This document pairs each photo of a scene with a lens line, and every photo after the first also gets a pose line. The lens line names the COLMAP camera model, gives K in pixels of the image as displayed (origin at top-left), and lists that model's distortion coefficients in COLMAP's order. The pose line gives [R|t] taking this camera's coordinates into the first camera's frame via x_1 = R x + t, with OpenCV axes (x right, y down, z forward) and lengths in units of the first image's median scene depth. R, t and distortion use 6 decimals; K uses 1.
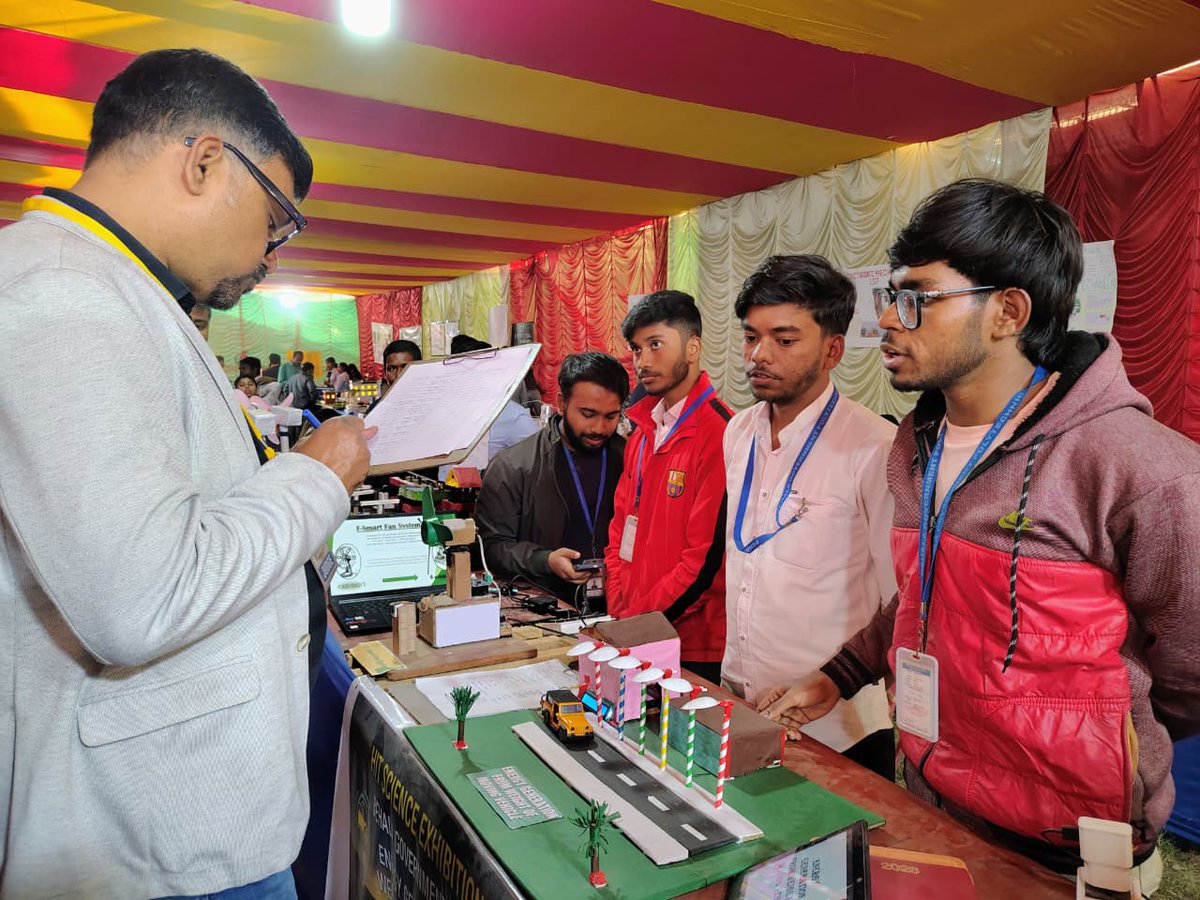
lens RADIAL K [[853.0, 0, 600.0], [0, 853.0, 450.0], [0, 0, 1]] dist [0.044508, -0.007538]
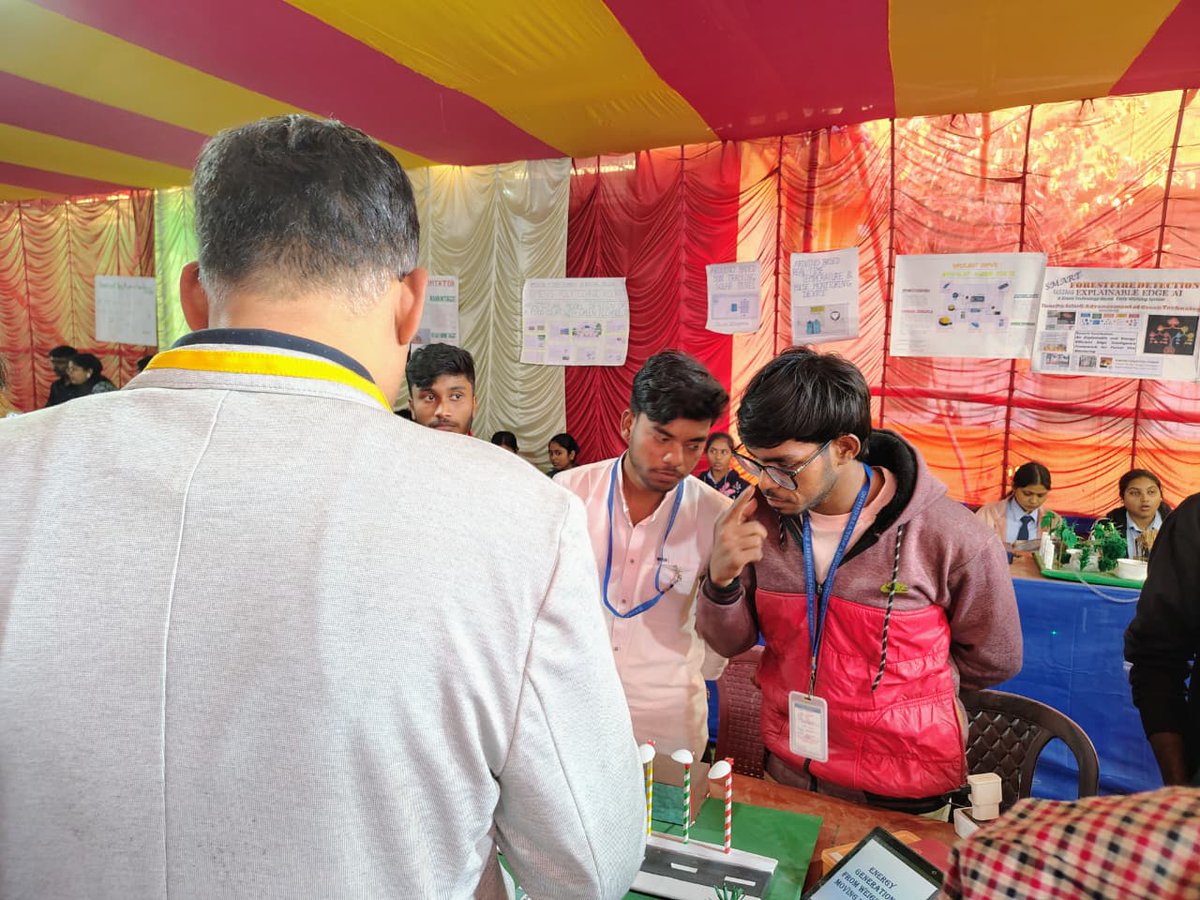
lens RADIAL K [[853.0, 0, 600.0], [0, 853.0, 450.0], [0, 0, 1]] dist [0.044508, -0.007538]
pose [[0.794570, -0.070489, 0.603067, -0.202748], [0.047873, 0.997419, 0.053507, -0.064825], [-0.605282, -0.013644, 0.795894, 0.044681]]
